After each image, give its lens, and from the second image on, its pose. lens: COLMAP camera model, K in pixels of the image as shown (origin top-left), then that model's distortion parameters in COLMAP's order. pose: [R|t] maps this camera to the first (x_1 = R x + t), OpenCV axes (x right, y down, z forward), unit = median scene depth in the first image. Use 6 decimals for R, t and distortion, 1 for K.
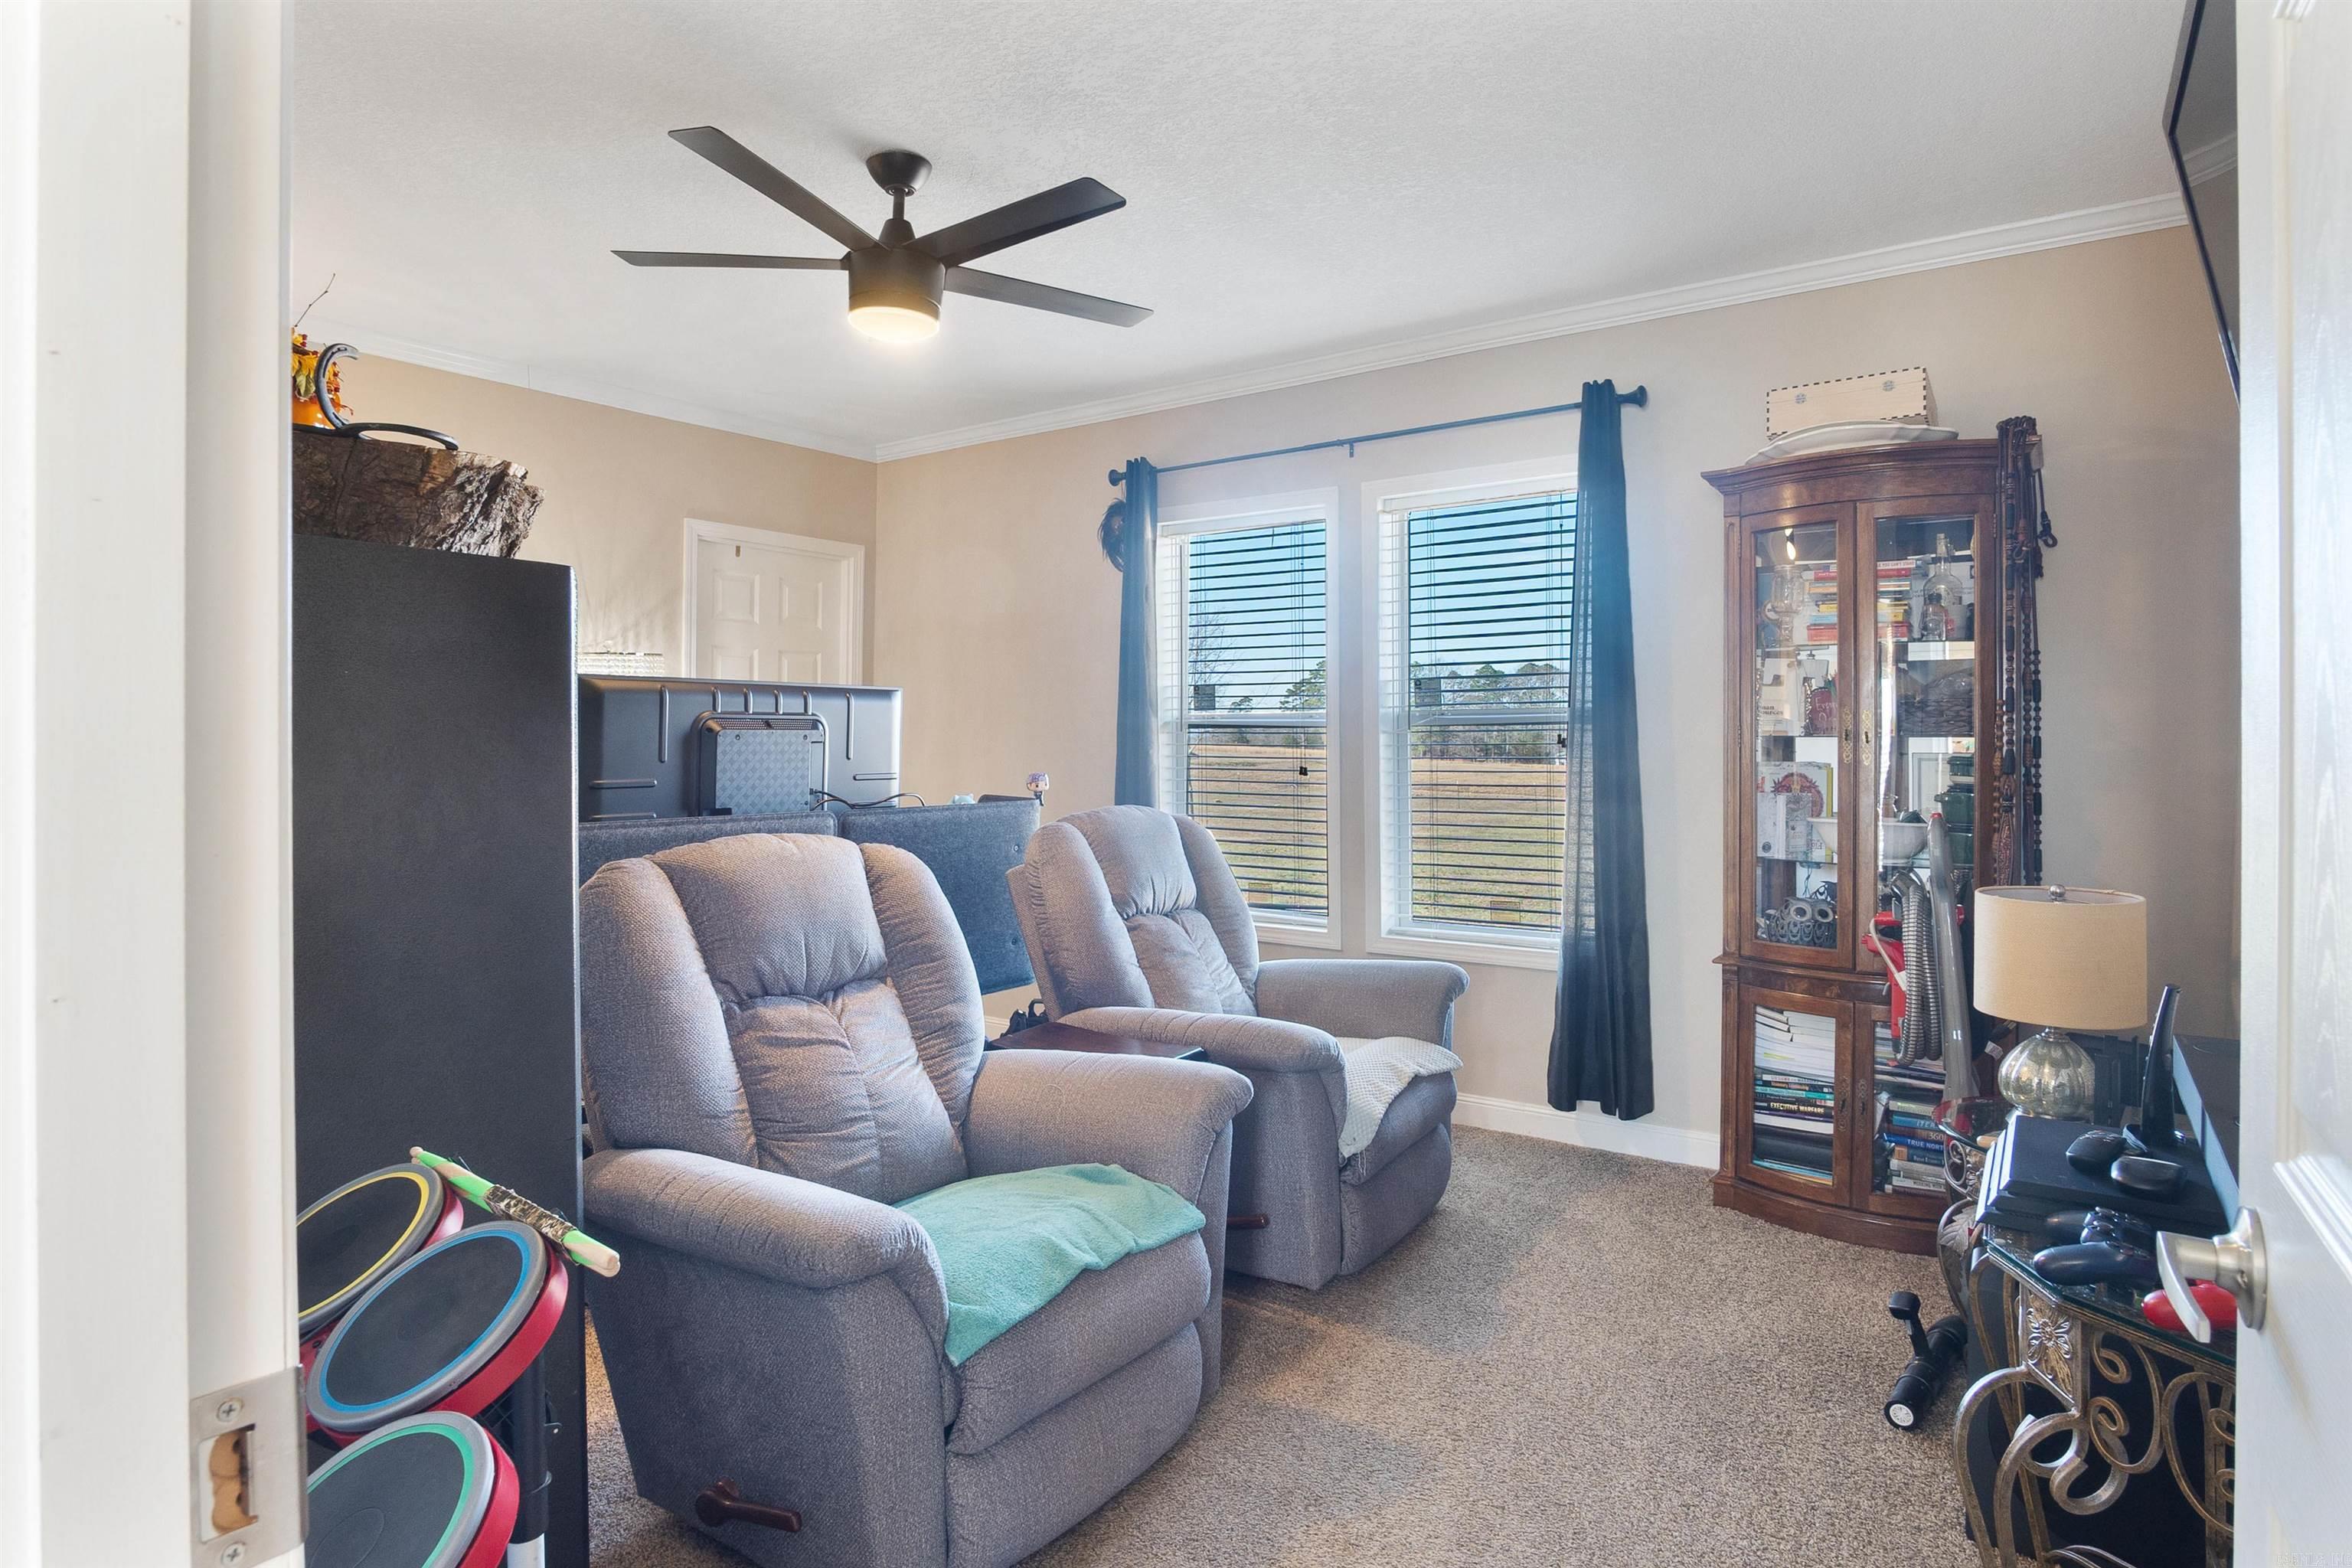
lens RADIAL K [[1251.5, 0, 1174.4], [0, 1251.5, 773.9], [0, 0, 1]] dist [-0.037712, 0.011060]
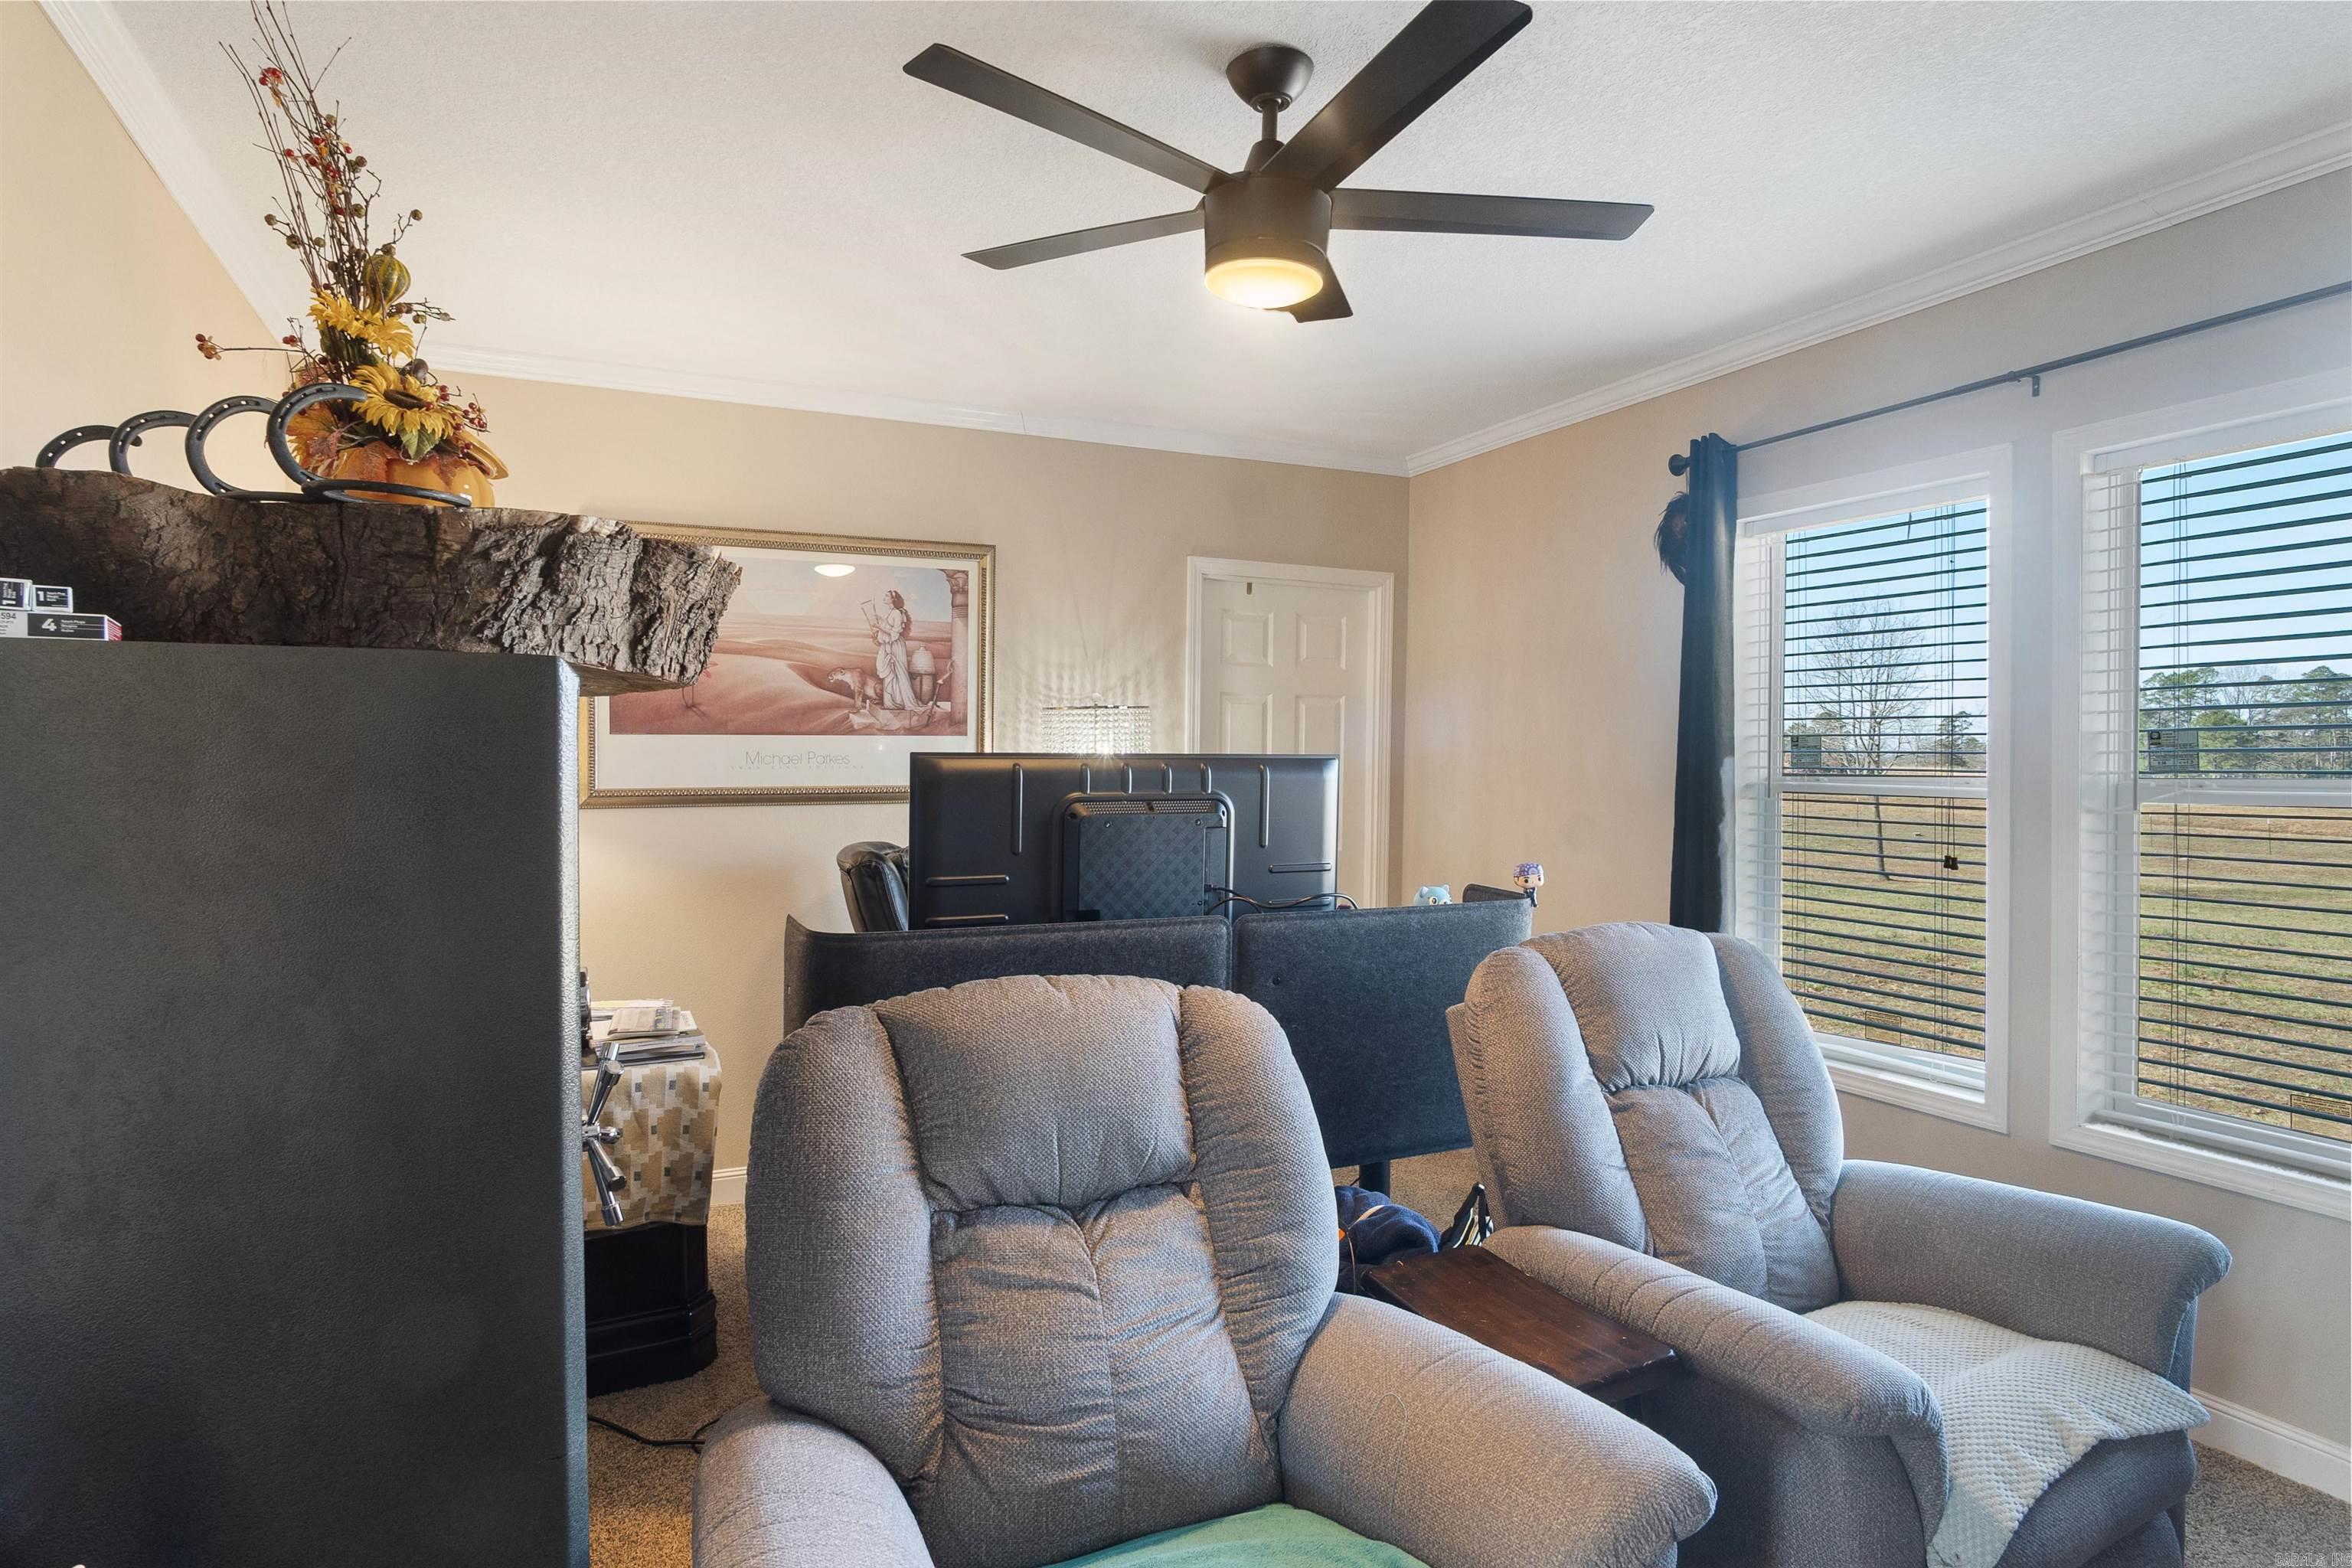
lens RADIAL K [[1258.2, 0, 1178.2], [0, 1258.2, 793.7], [0, 0, 1]] dist [-0.039236, 0.012782]
pose [[0.876116, 0.015673, -0.481845, 0.087965], [-0.016719, 0.999858, 0.002124, -0.051482], [0.481810, 0.006195, 0.876254, 0.292728]]
